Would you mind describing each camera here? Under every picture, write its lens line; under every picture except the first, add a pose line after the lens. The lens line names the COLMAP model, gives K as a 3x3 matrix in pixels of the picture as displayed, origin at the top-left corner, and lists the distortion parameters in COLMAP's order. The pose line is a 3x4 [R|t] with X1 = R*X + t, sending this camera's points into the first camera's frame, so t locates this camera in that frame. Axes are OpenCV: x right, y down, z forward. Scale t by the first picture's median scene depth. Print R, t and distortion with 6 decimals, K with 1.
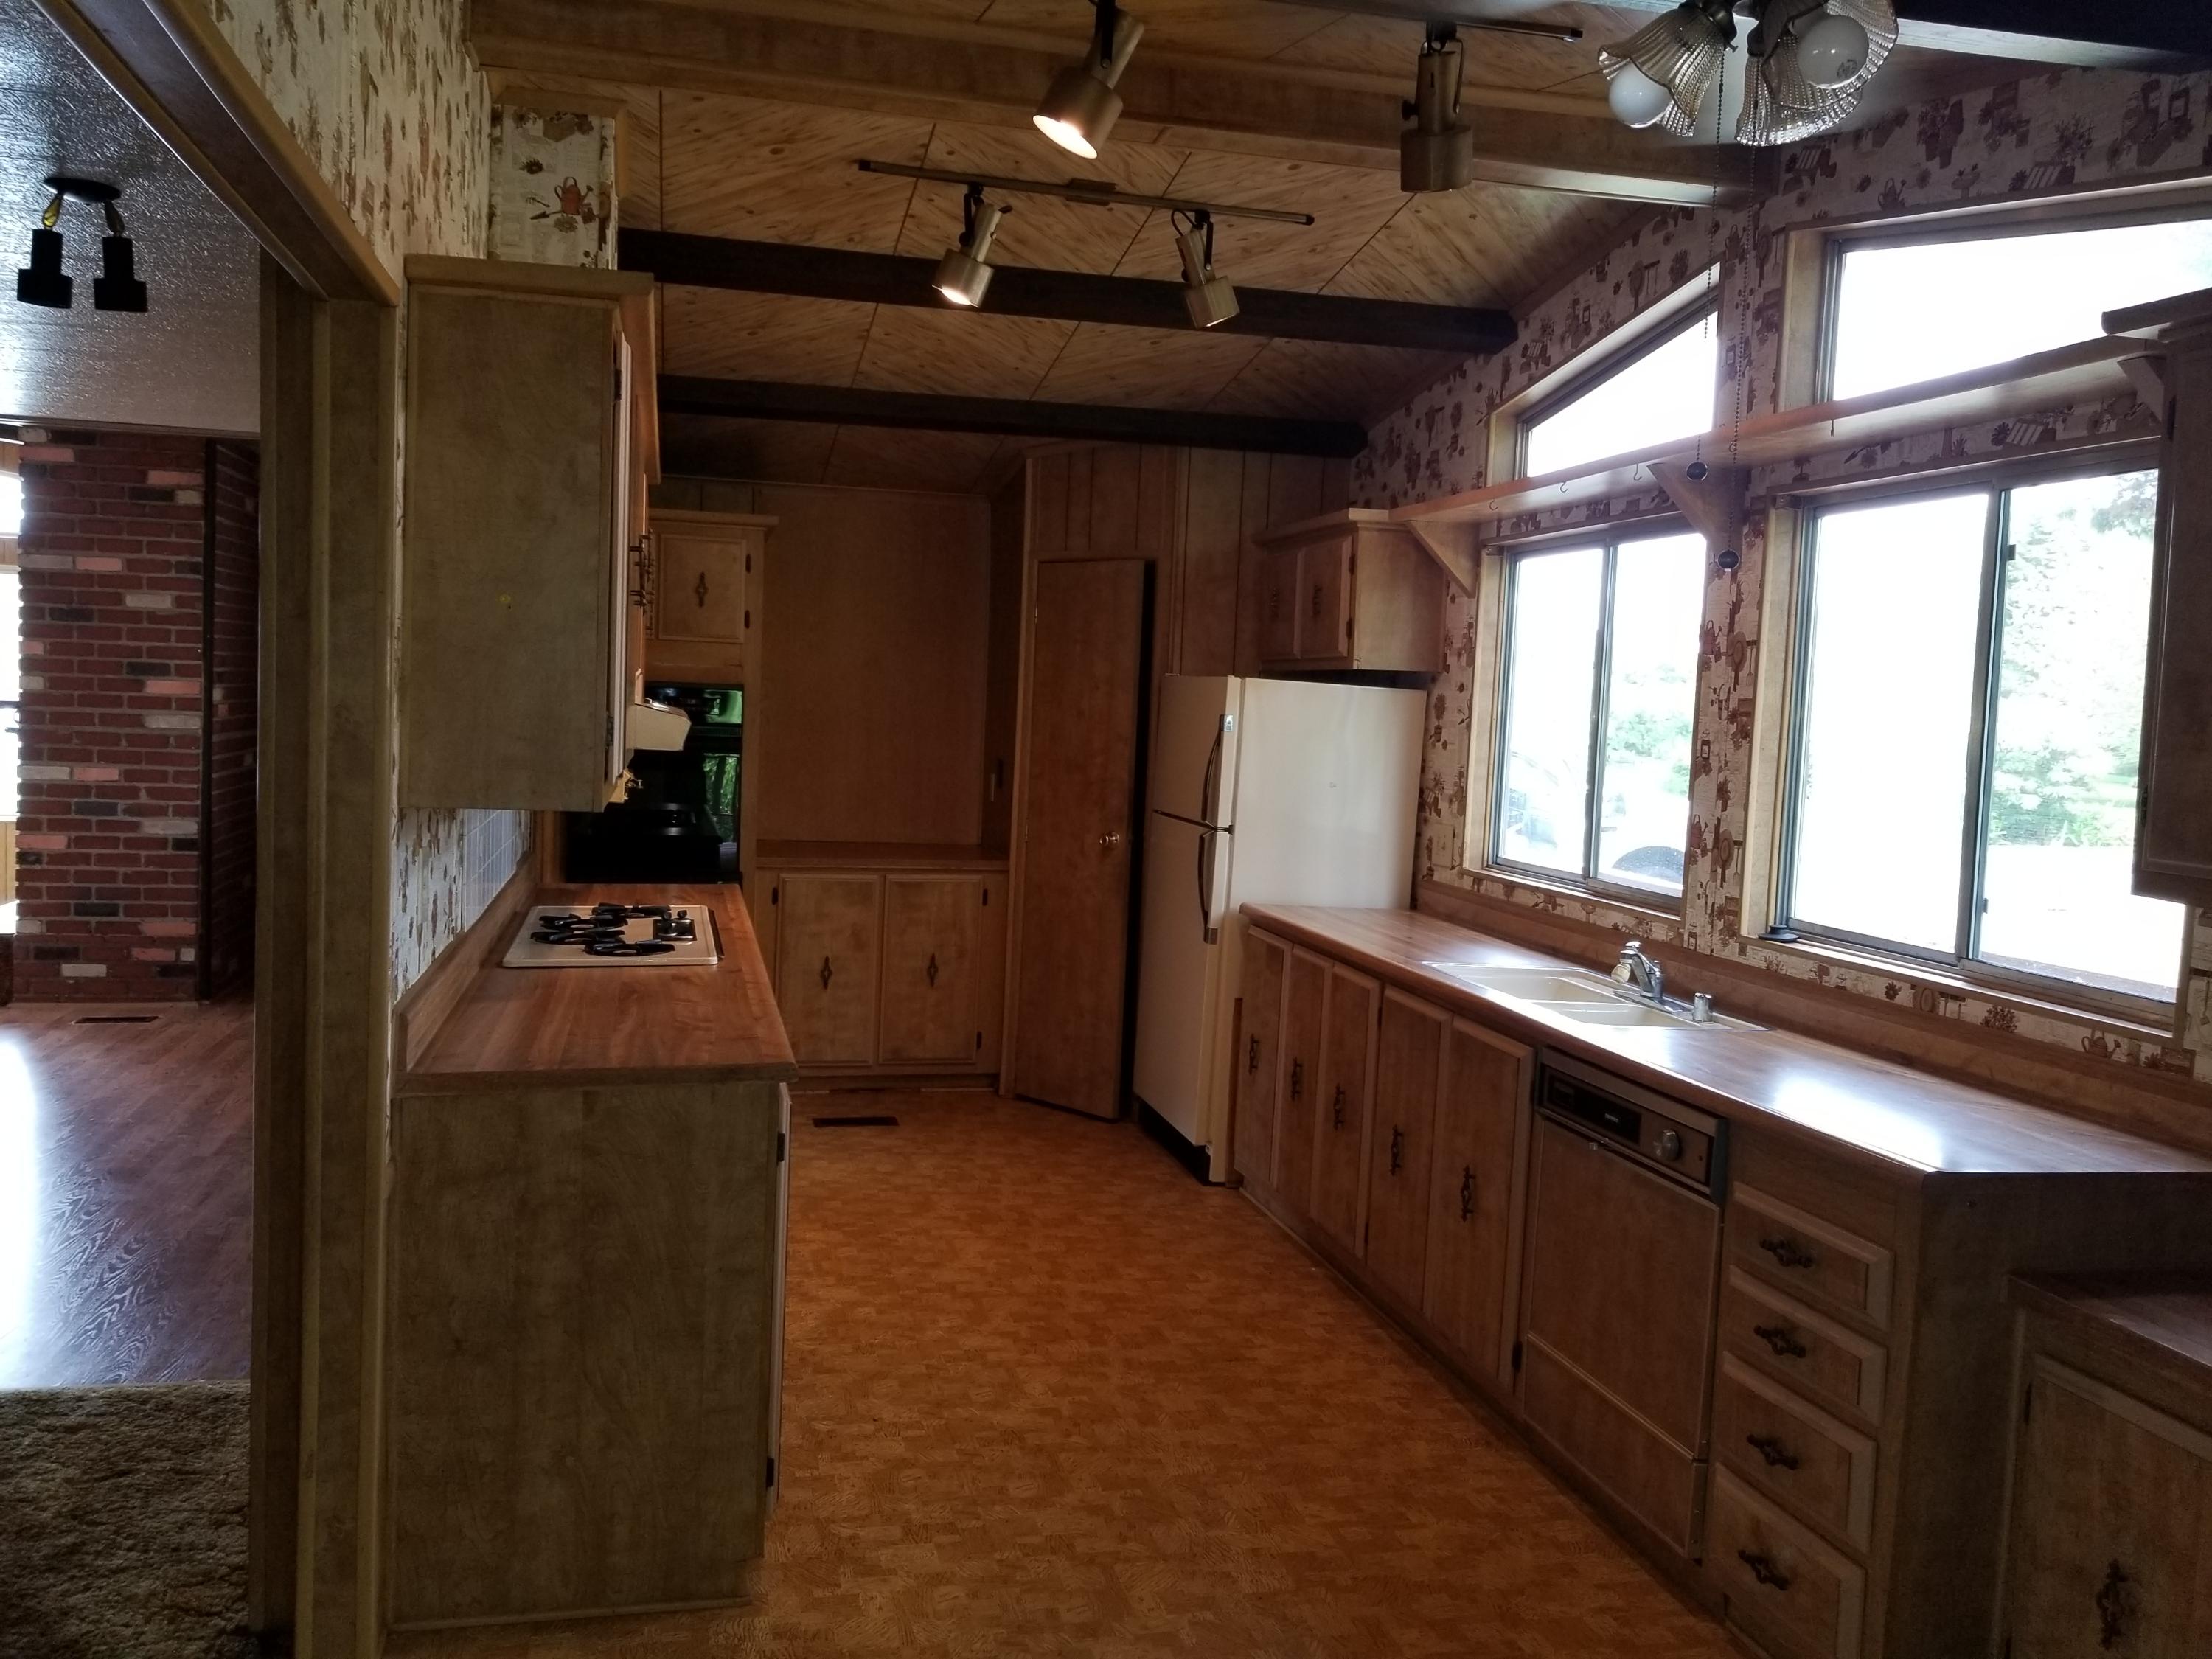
lens RADIAL K [[1750.0, 0, 1102.4], [0, 1750.0, 831.6], [0, 0, 1]] dist [0.091327, -0.034956]
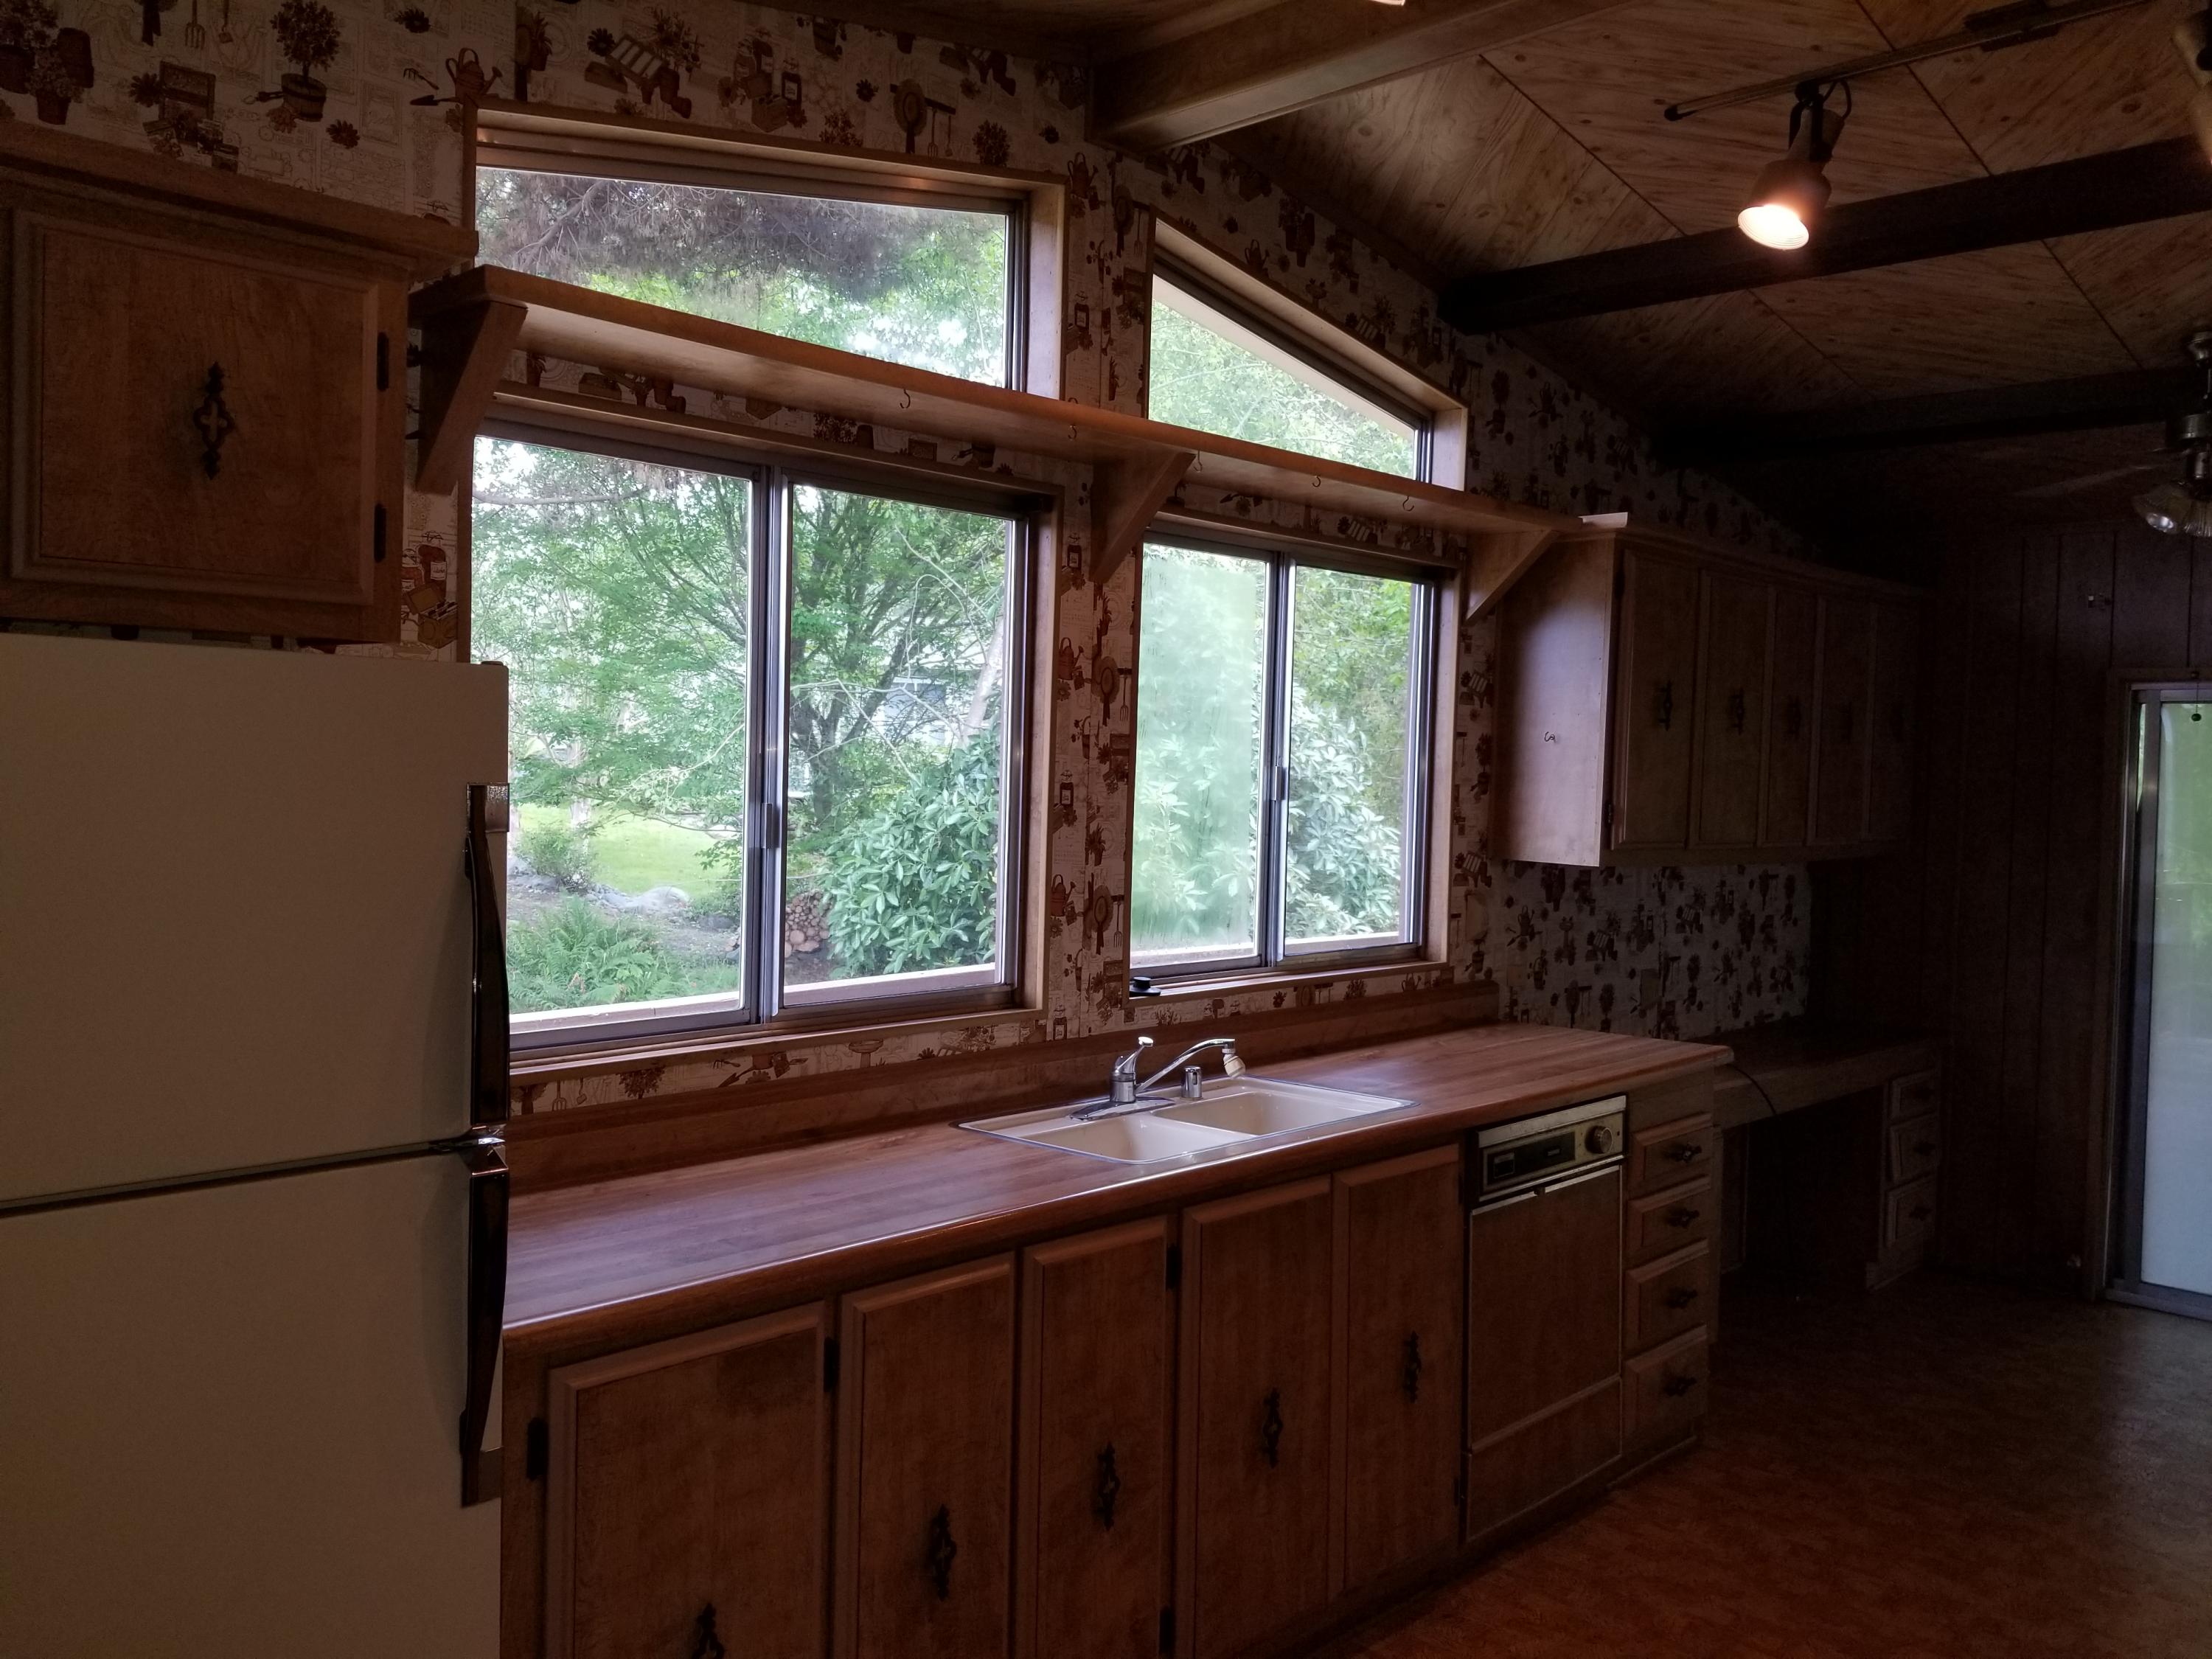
lens RADIAL K [[1750.0, 0, 1106.2], [0, 1750.0, 812.9], [0, 0, 1]] dist [0.091327, -0.034956]
pose [[-0.525424, -0.088626, 0.846212, -0.366154], [0.014245, 0.993504, 0.112898, -0.132909], [-0.850722, 0.071374, -0.520748, 1.444614]]
